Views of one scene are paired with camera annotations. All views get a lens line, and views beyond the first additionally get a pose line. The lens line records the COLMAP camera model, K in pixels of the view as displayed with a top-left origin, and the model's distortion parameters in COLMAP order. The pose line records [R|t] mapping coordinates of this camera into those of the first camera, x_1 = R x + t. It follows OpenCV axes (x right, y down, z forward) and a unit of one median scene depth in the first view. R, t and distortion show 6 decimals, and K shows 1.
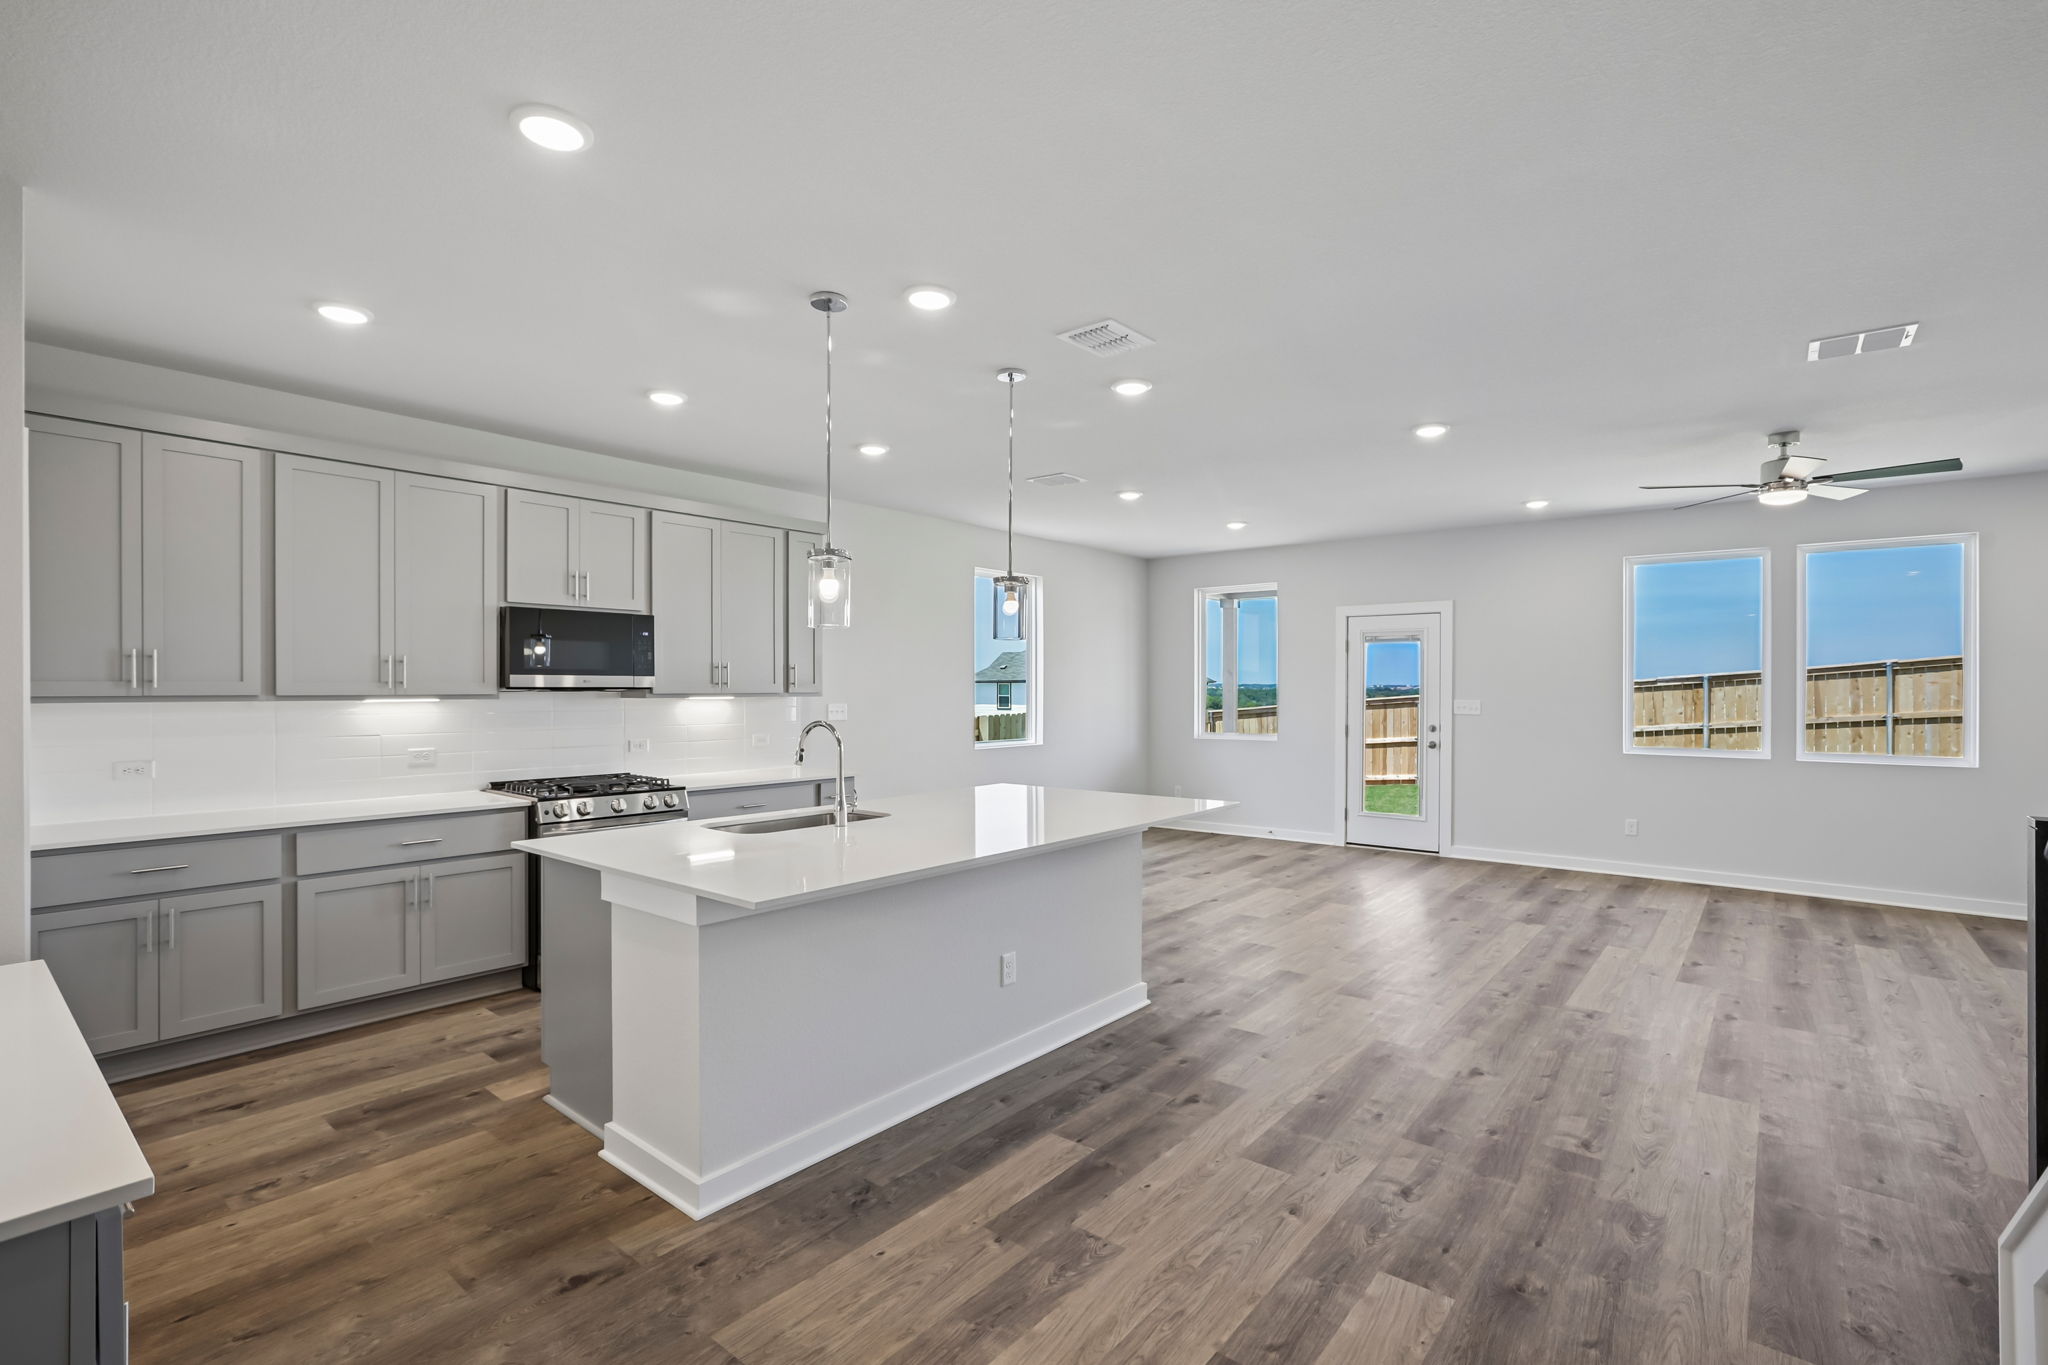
lens RADIAL K [[932.6, 0, 1038.0], [0, 932.6, 697.8], [0, 0, 1]] dist [-0.028431, 0.013469]
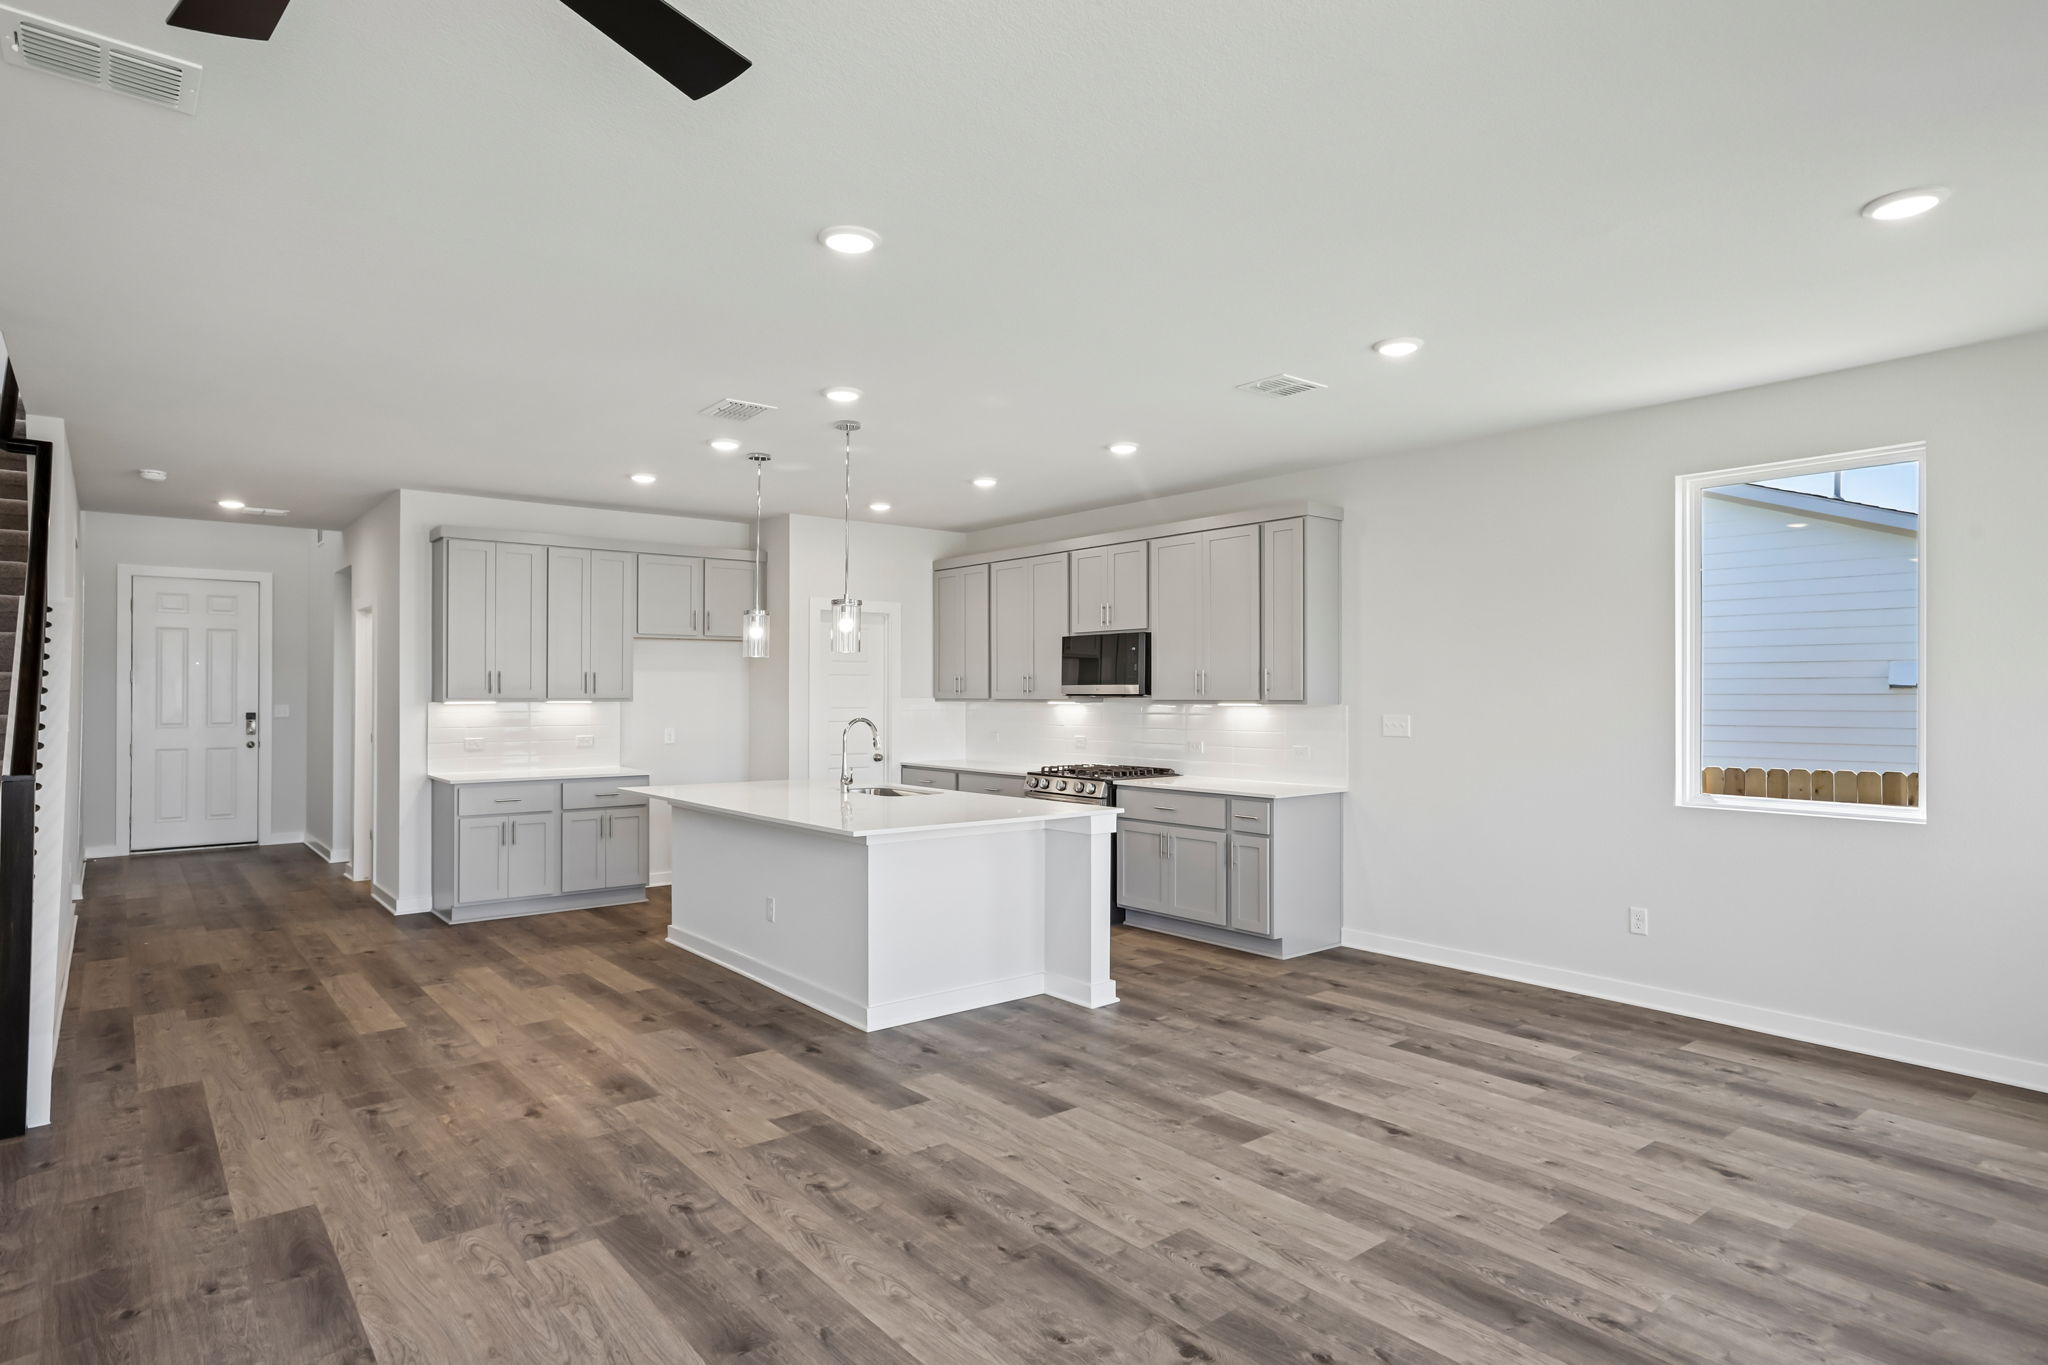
lens RADIAL K [[1119.5, 0, 1027.5], [0, 1119.5, 678.2], [0, 0, 1]] dist [-0.006068, 0.016031]
pose [[-0.203598, -0.016374, -0.978918, 0.827443], [-0.012138, 0.999826, -0.014199, -0.008181], [0.978979, 0.008991, -0.203761, 0.961136]]
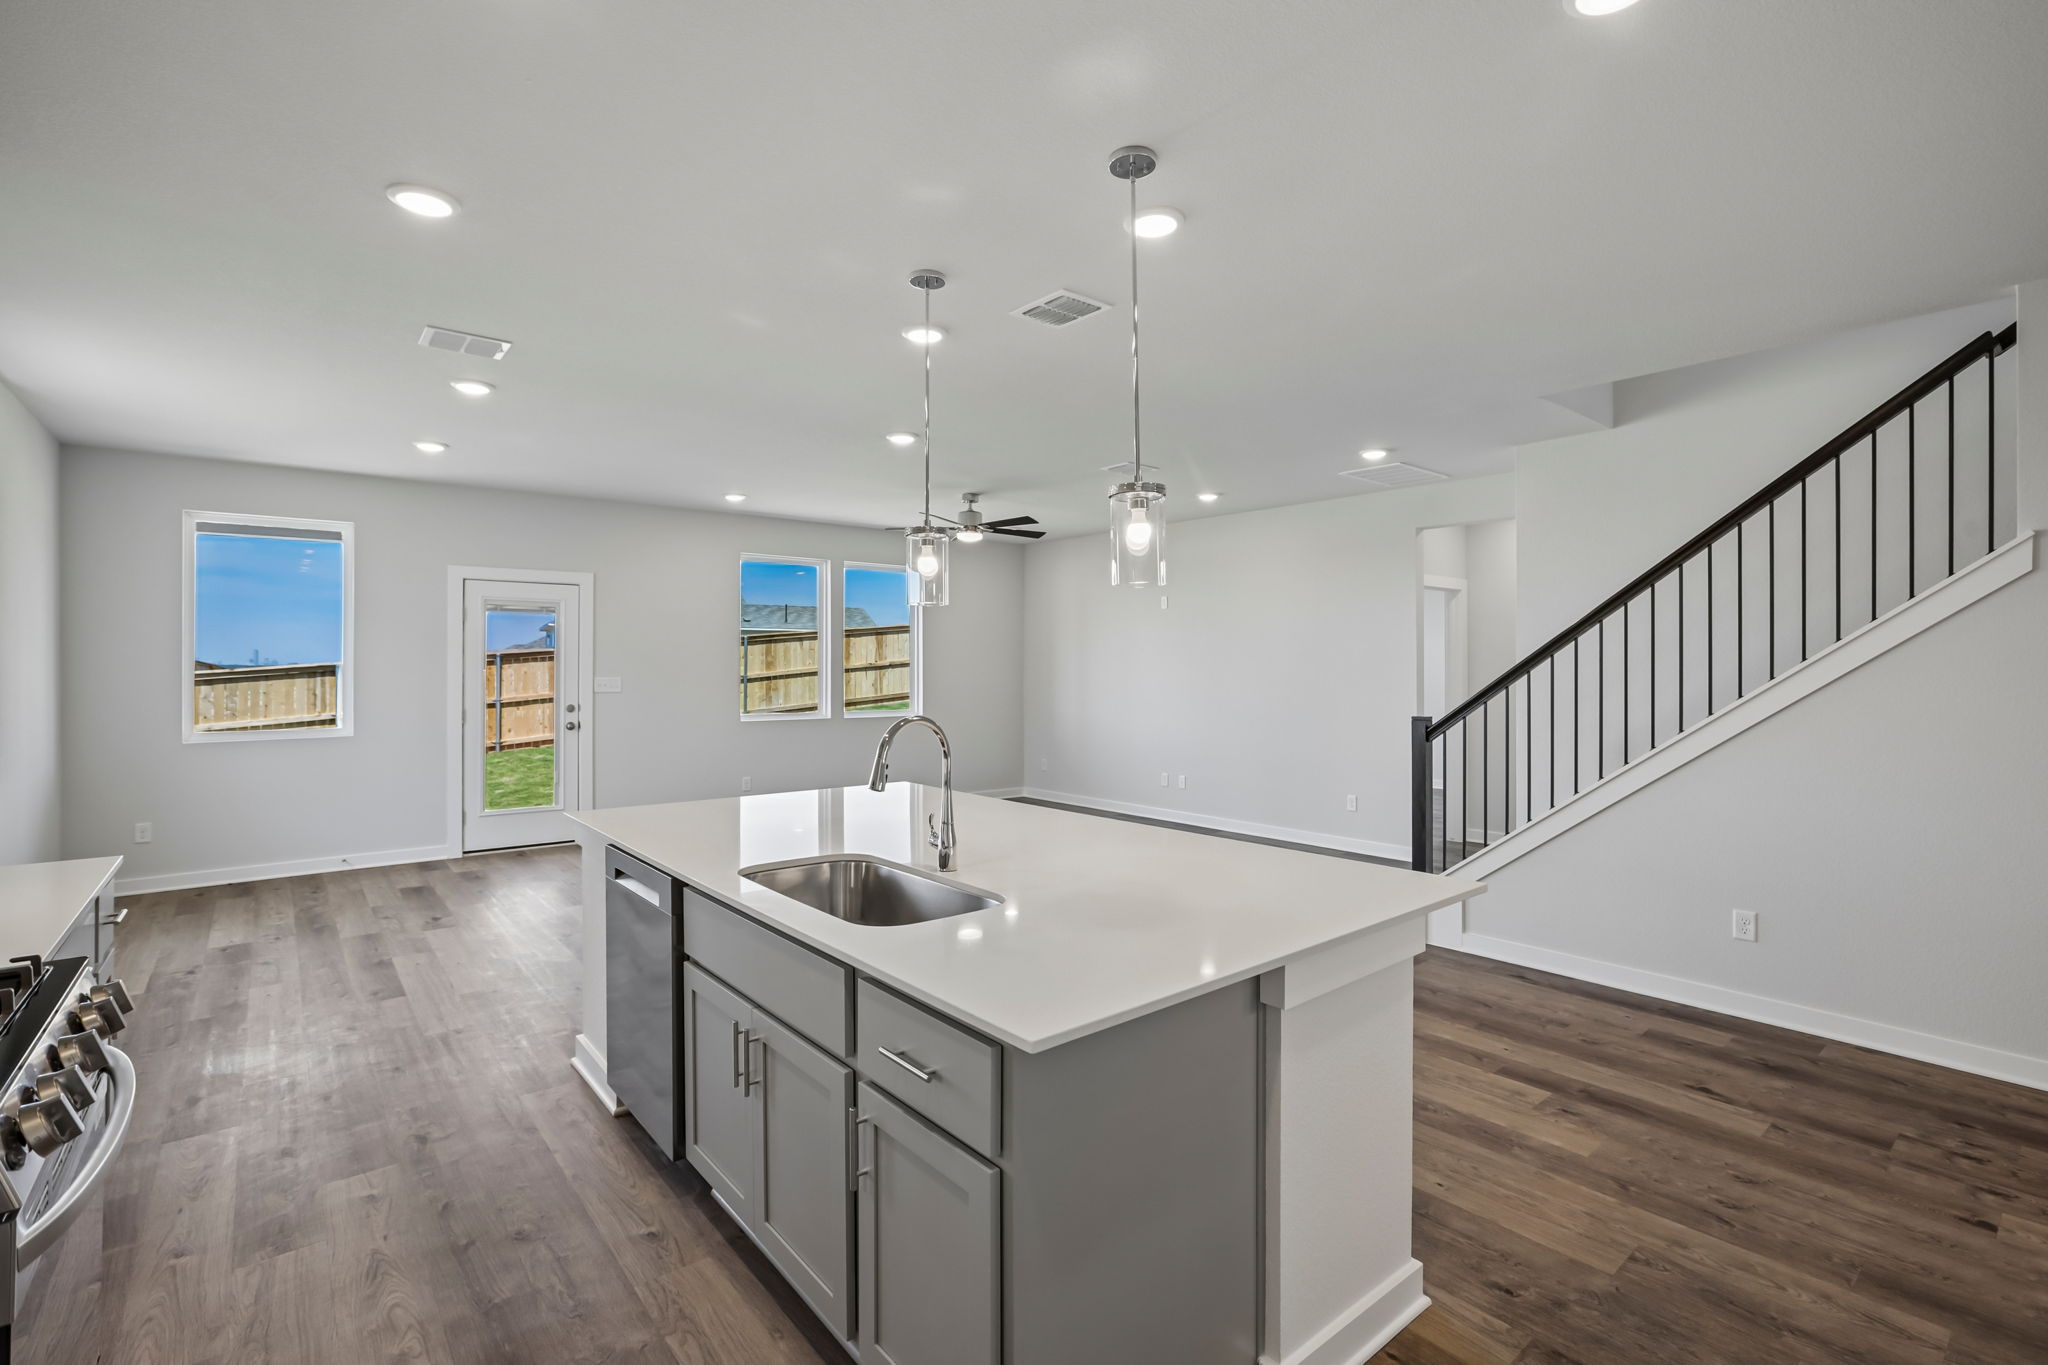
lens RADIAL K [[932.6, 0, 1023.0], [0, 932.6, 649.3], [0, 0, 1]] dist [-0.028431, 0.013469]
pose [[0.197429, 0.016113, 0.980185, -0.515606], [0.011334, 0.999761, -0.018718, -0.004691], [-0.980252, 0.014805, 0.197199, 0.484561]]
